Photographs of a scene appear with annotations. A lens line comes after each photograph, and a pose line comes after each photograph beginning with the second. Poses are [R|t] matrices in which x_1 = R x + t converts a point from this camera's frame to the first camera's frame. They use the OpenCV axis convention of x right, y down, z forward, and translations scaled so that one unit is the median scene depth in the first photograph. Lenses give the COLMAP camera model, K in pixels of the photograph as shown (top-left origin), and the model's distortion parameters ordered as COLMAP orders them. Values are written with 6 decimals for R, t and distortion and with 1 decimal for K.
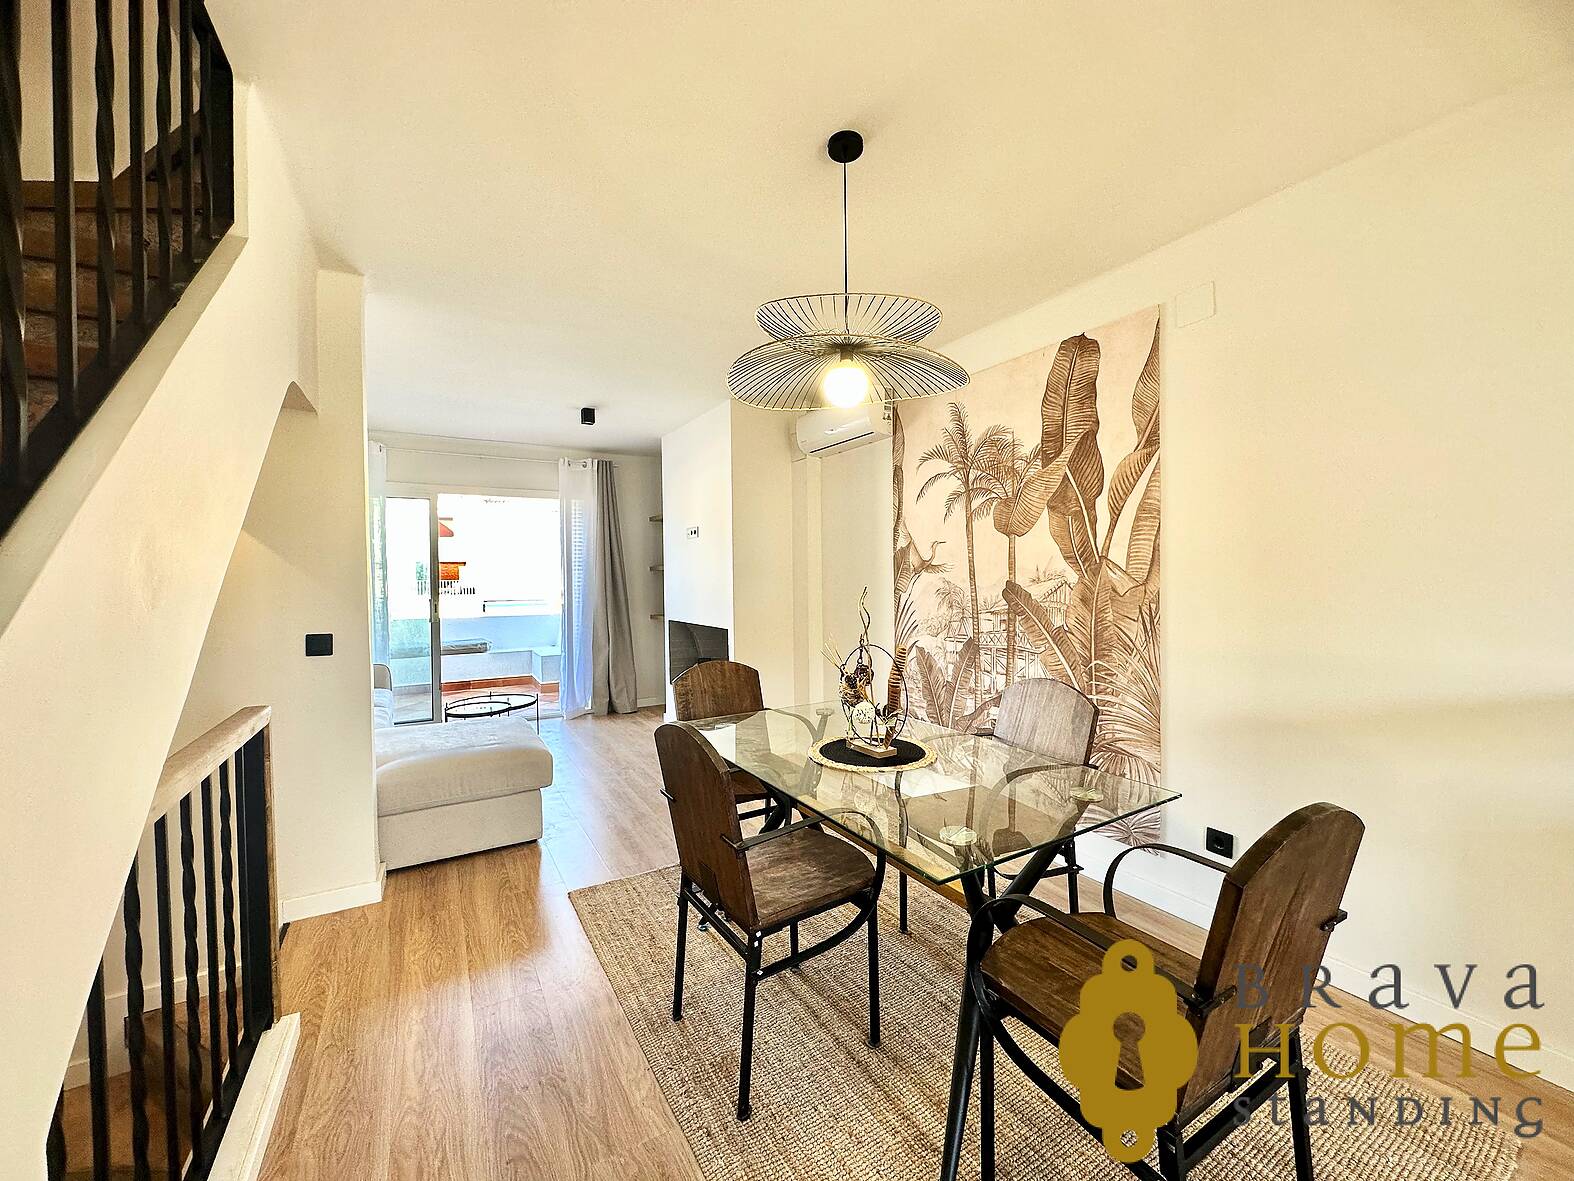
lens RADIAL K [[633.3, 0, 788.5], [0, 633.3, 583.9], [0, 0, 1]] dist [0.000295, 0.000146]
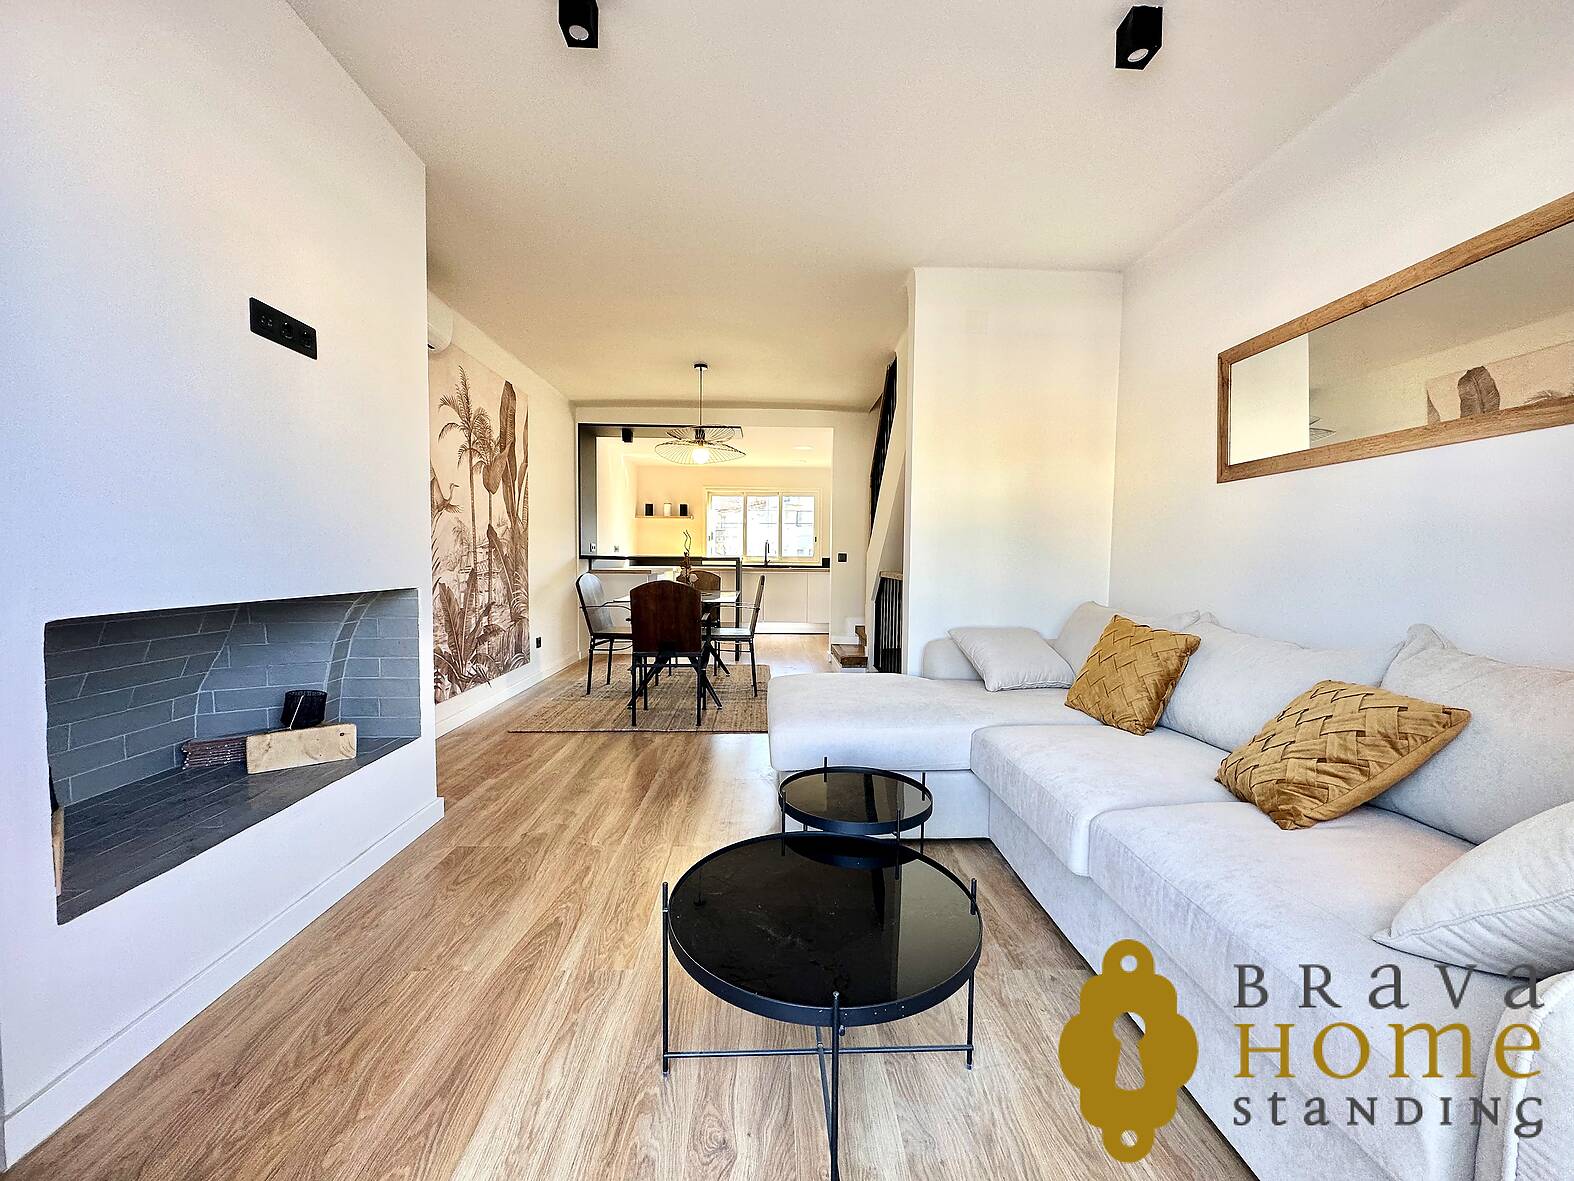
lens RADIAL K [[633.3, 0, 775.9], [0, 633.3, 578.7], [0, 0, 1]] dist [0.000295, 0.000146]
pose [[-0.876668, -0.015949, 0.480831, -0.846336], [0.002248, 0.999304, 0.037244, 0.062000], [-0.481090, 0.033732, -0.876022, 1.832810]]
